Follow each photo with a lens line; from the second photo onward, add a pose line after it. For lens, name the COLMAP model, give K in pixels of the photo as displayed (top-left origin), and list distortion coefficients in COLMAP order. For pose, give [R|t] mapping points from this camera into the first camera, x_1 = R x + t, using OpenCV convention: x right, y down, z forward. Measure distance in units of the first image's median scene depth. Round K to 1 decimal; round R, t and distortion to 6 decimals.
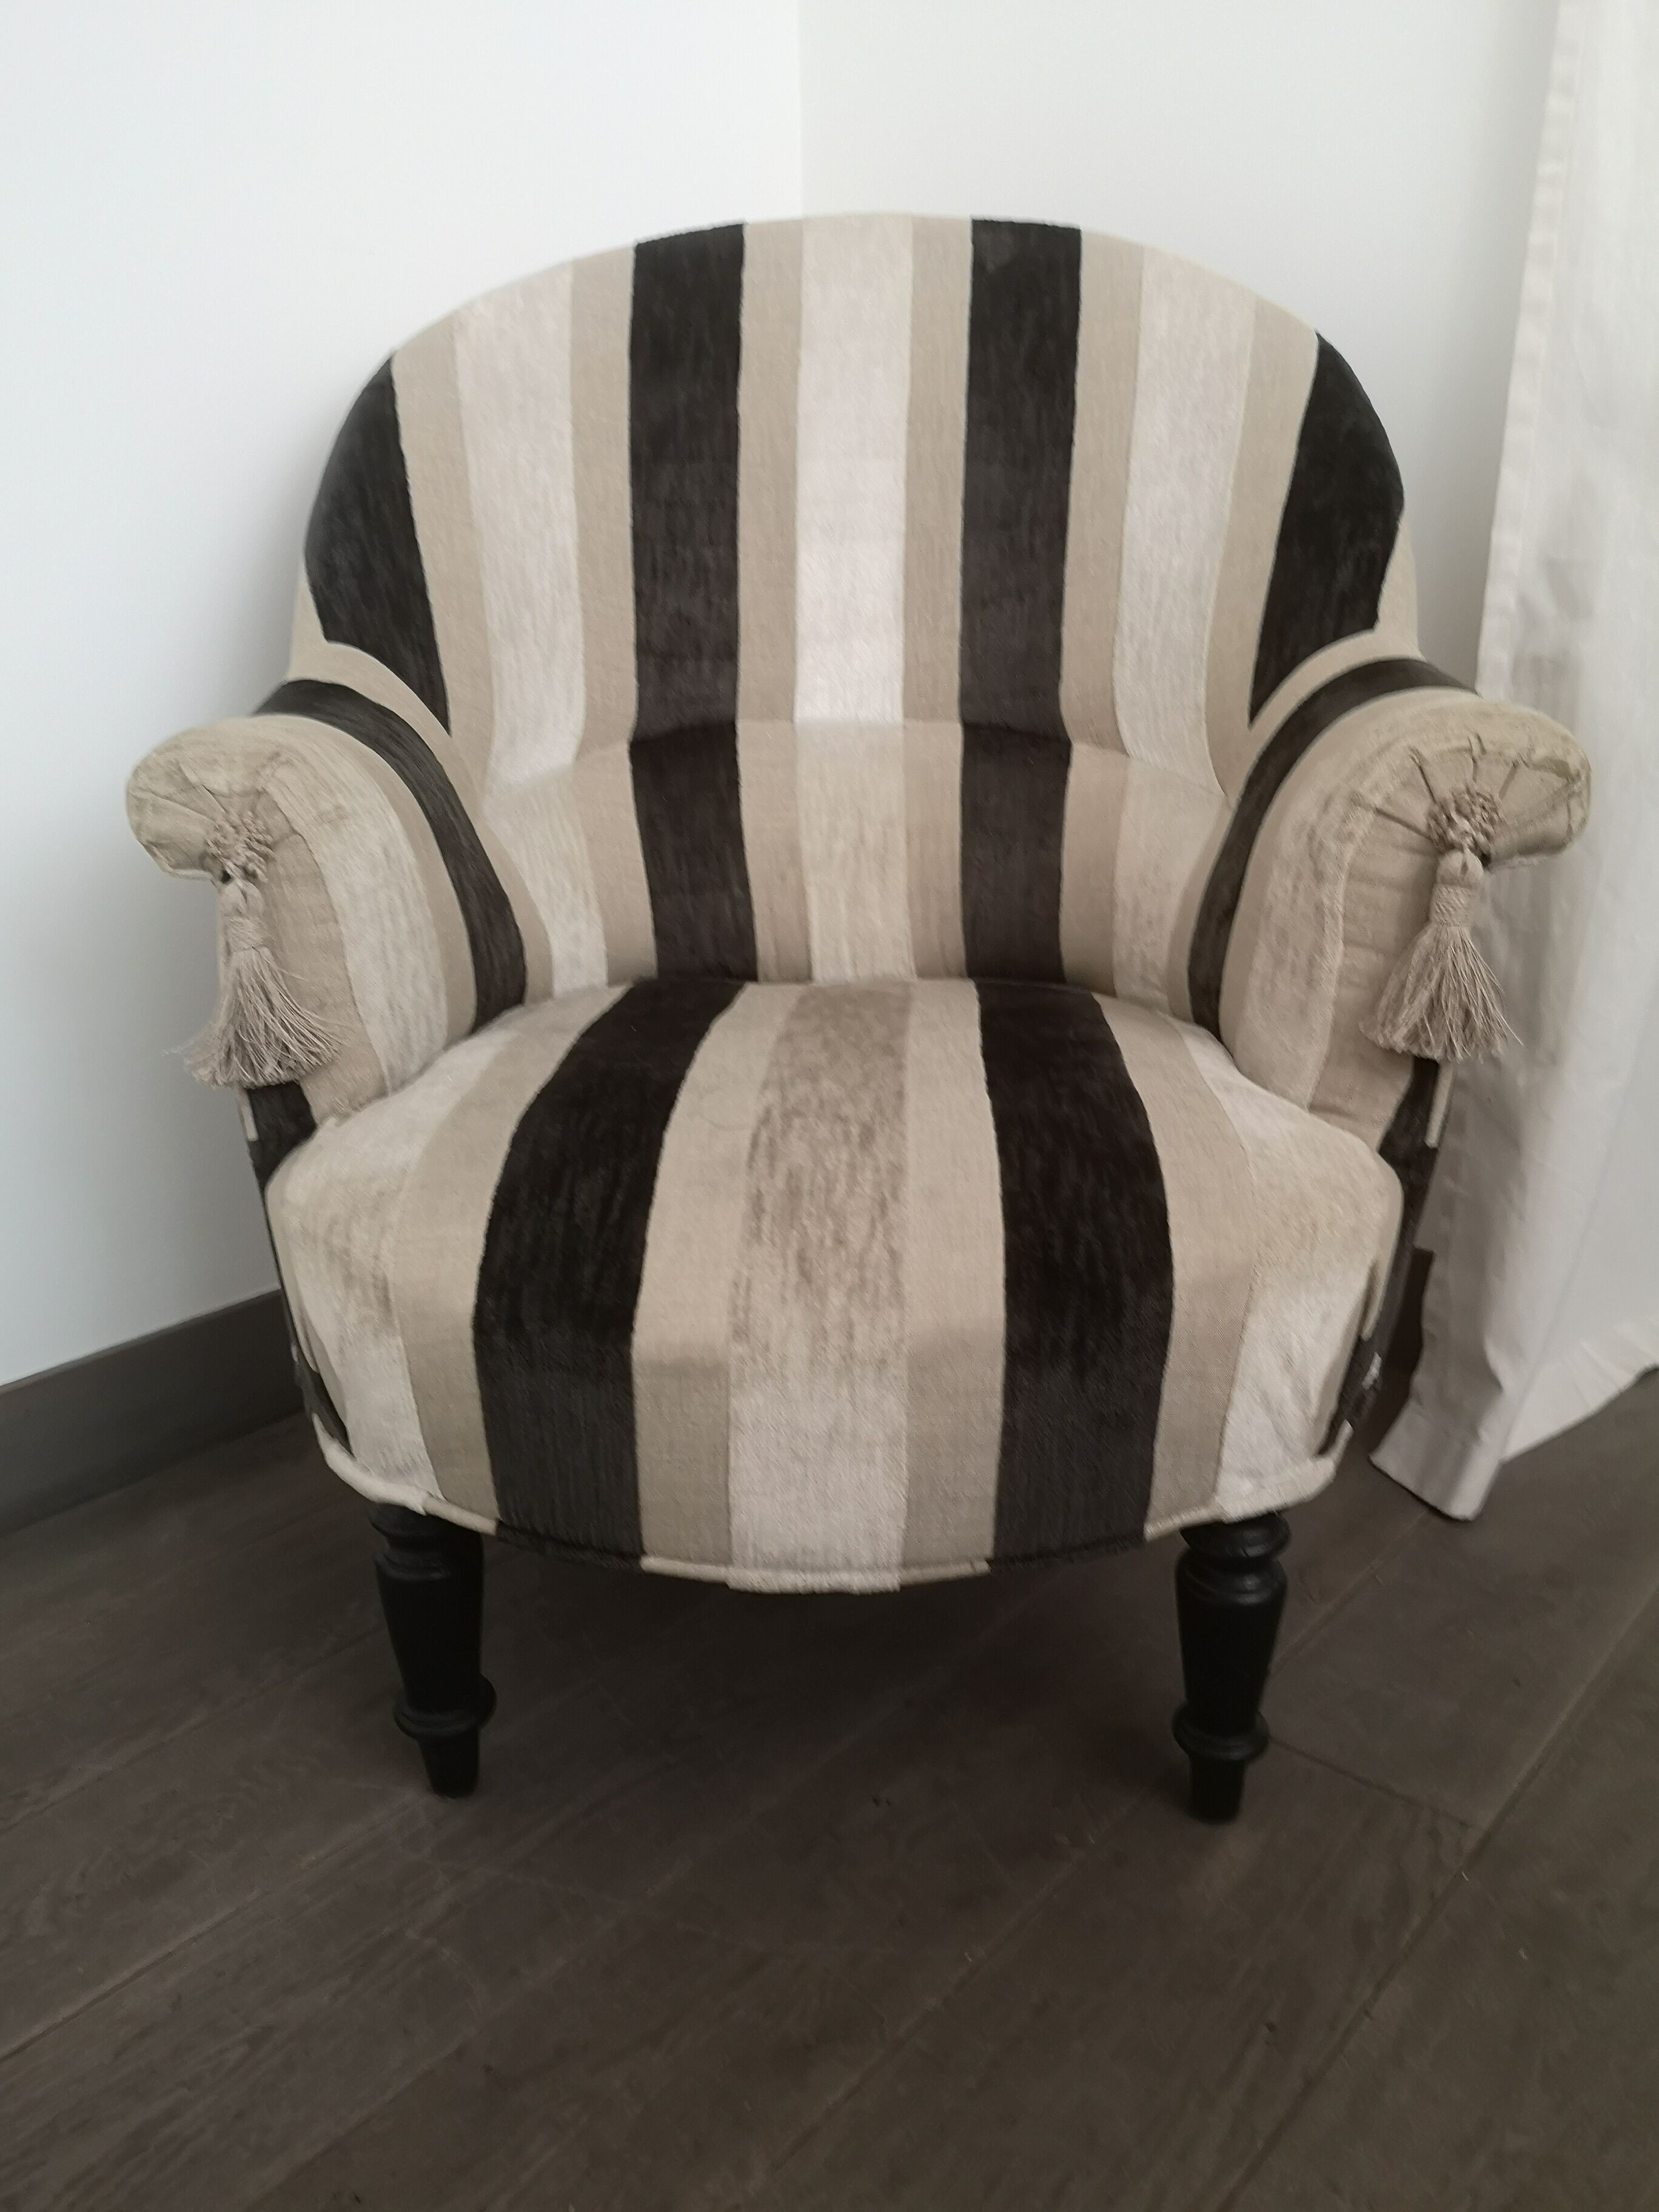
lens RADIAL K [[1774.1, 0, 829.5], [0, 1774.1, 1106.0], [0, 0, 1]] dist [0.001999, -0.053492]
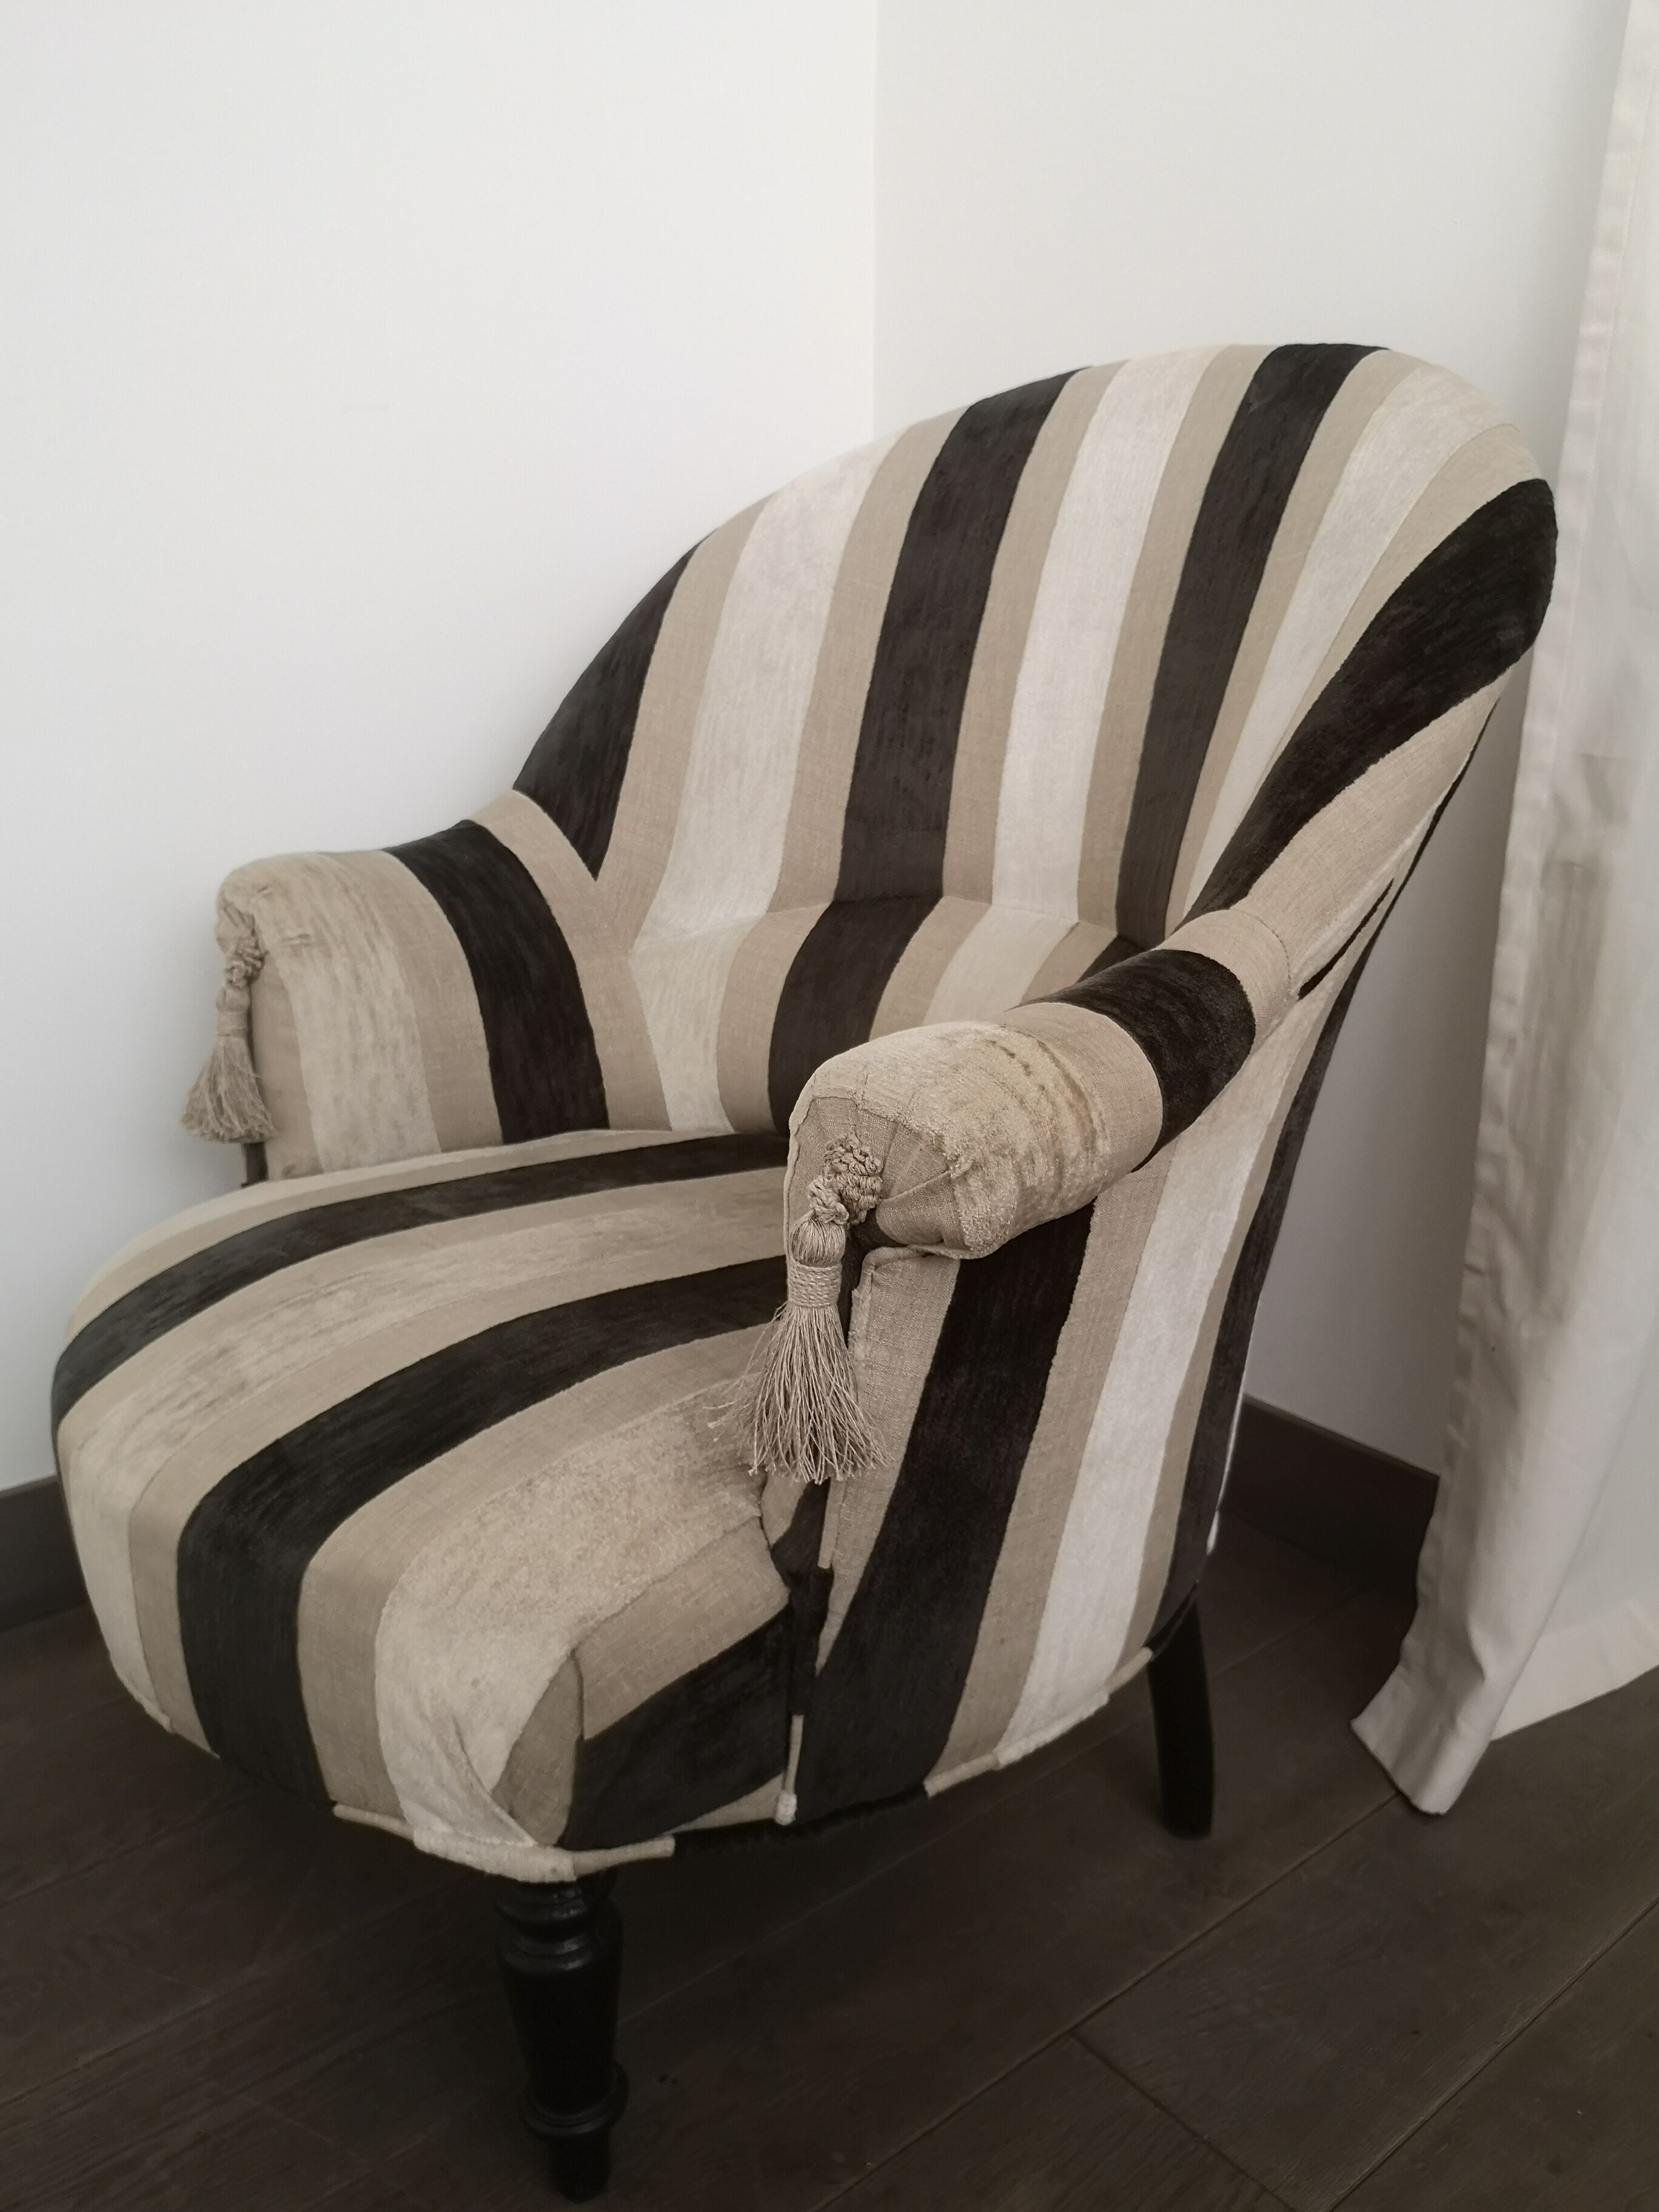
lens RADIAL K [[1774.1, 0, 829.5], [0, 1774.1, 1106.0], [0, 0, 1]] dist [0.001999, -0.053492]
pose [[0.666933, 0.223948, -0.710667, 0.877207], [-0.231557, 0.968833, 0.087995, -0.250256], [0.708224, 0.105874, 0.698004, 0.417923]]
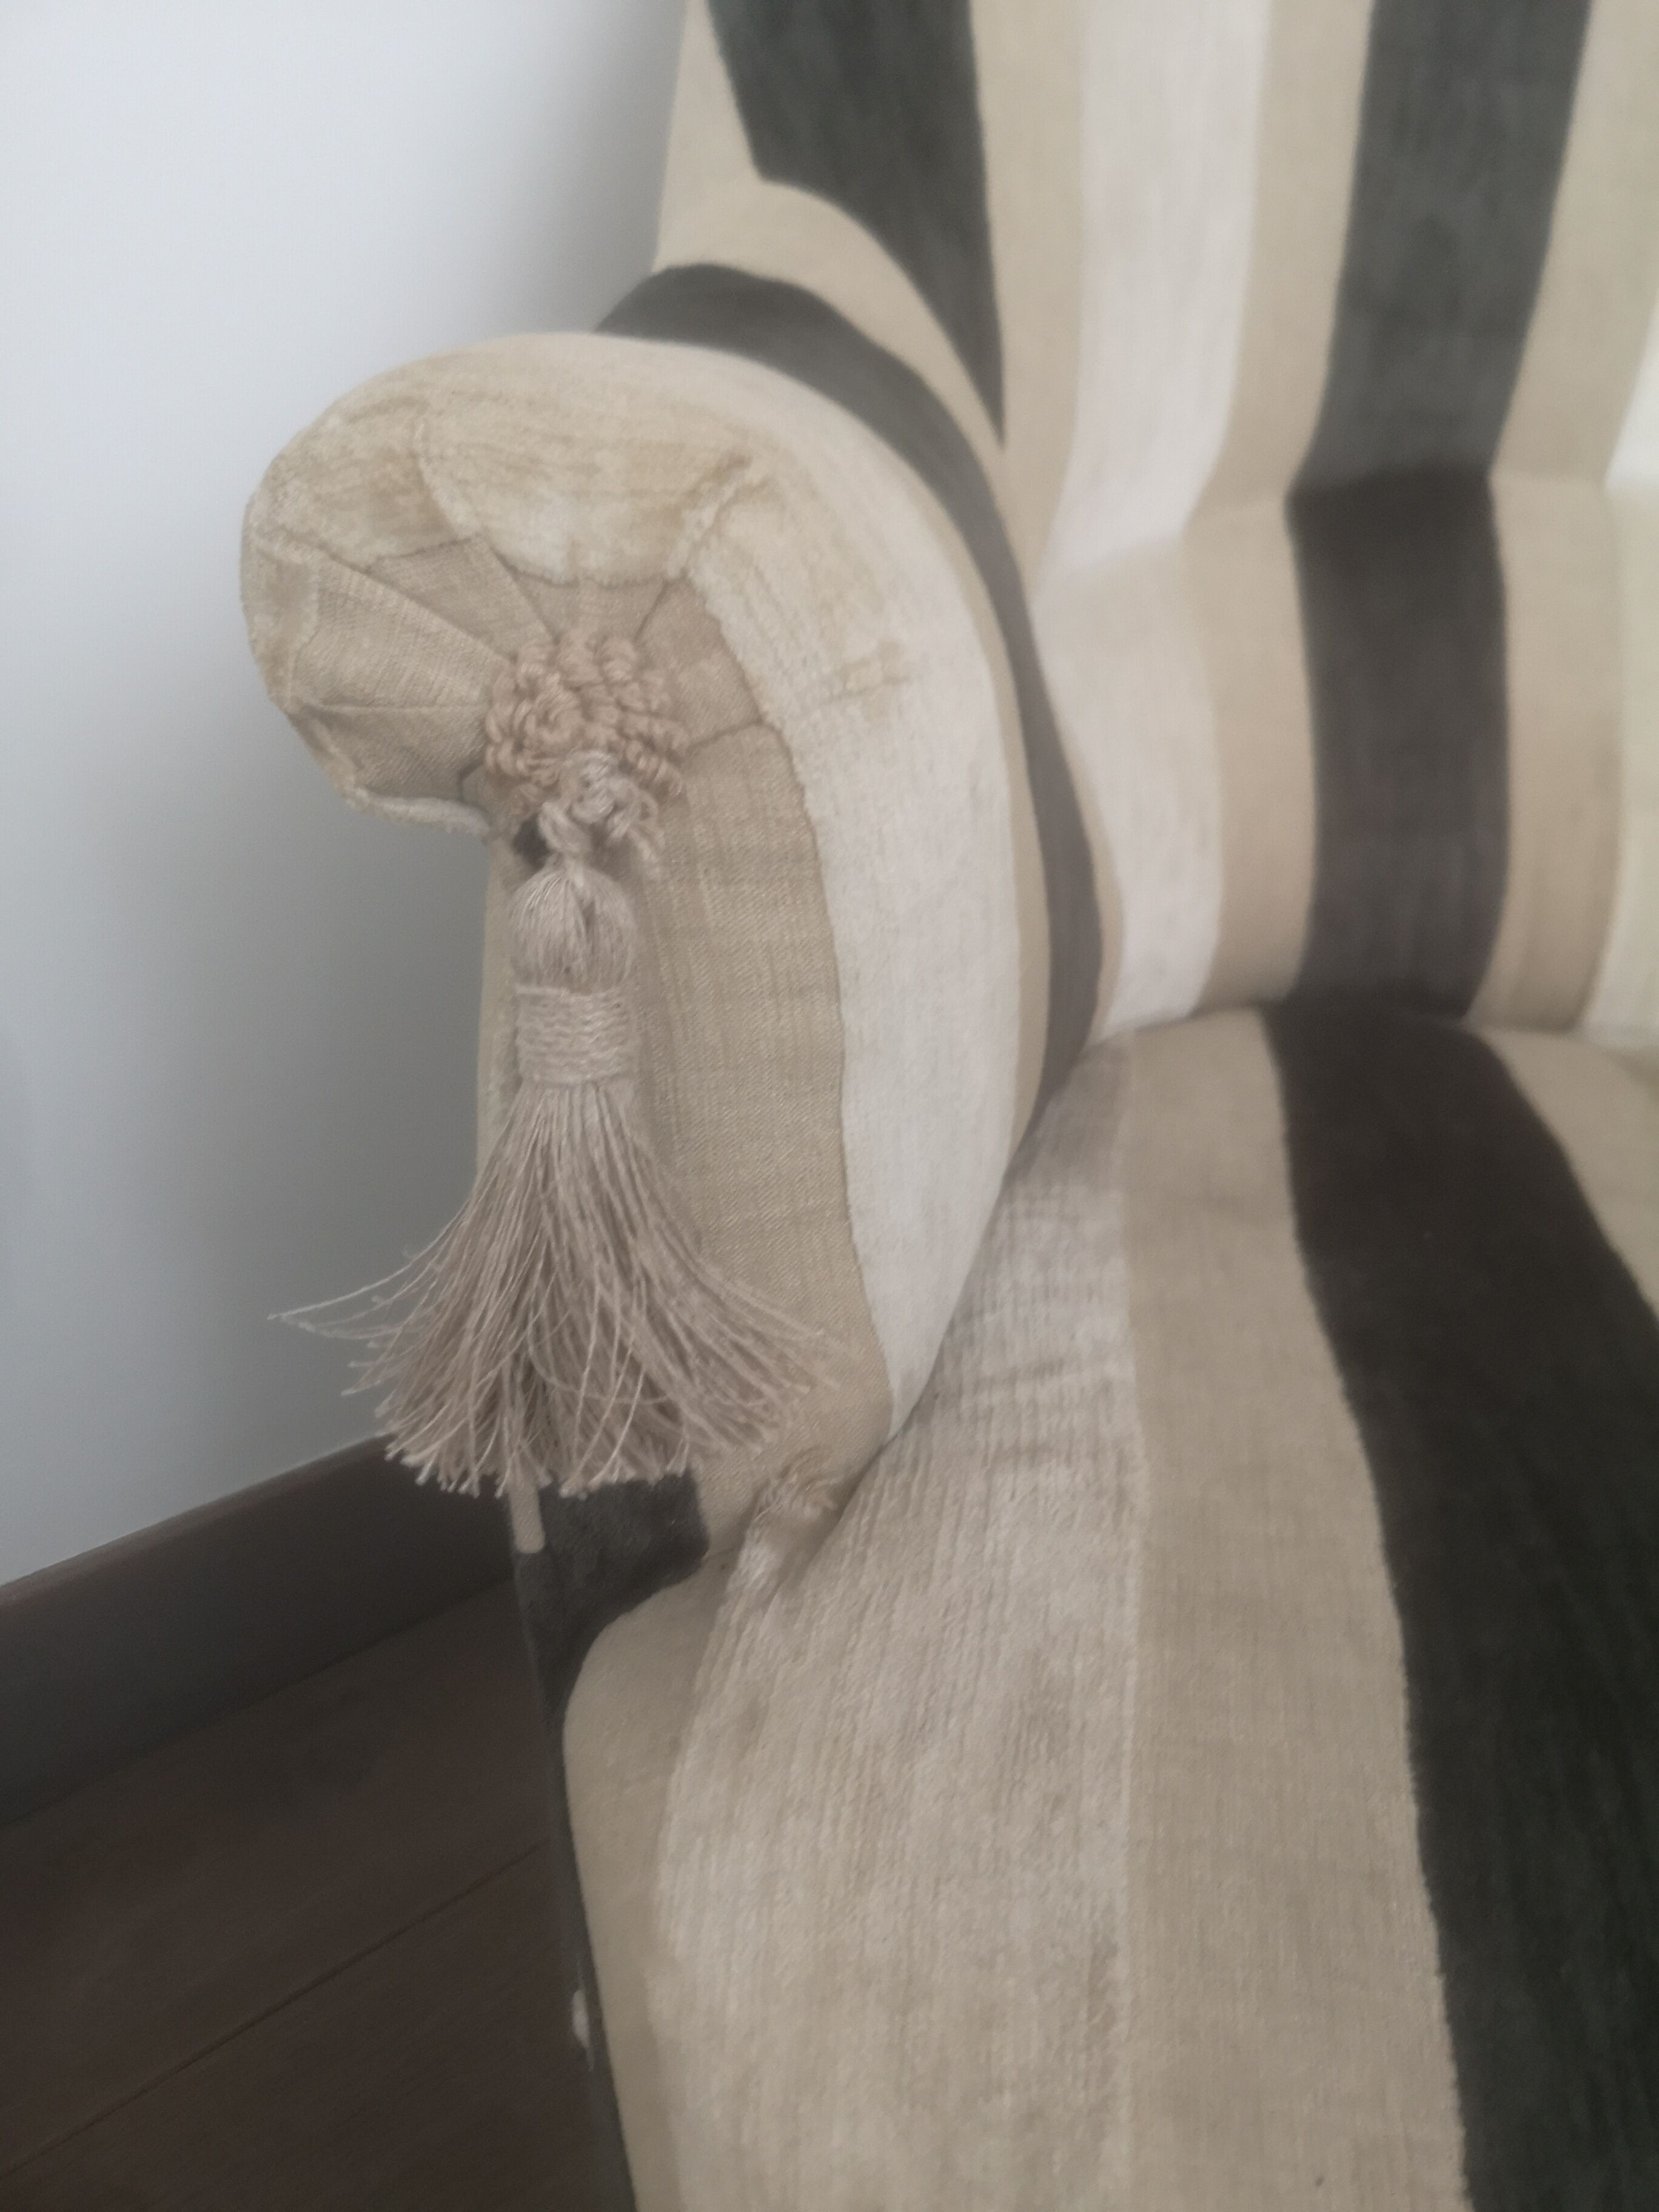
lens RADIAL K [[1774.1, 0, 829.5], [0, 1774.1, 1106.0], [0, 0, 1]] dist [0.001999, -0.053492]
pose [[0.991817, 0.116675, -0.051827, -0.265426], [-0.108206, 0.983679, 0.143759, -0.134272], [0.067754, -0.136975, 0.988255, 0.681763]]
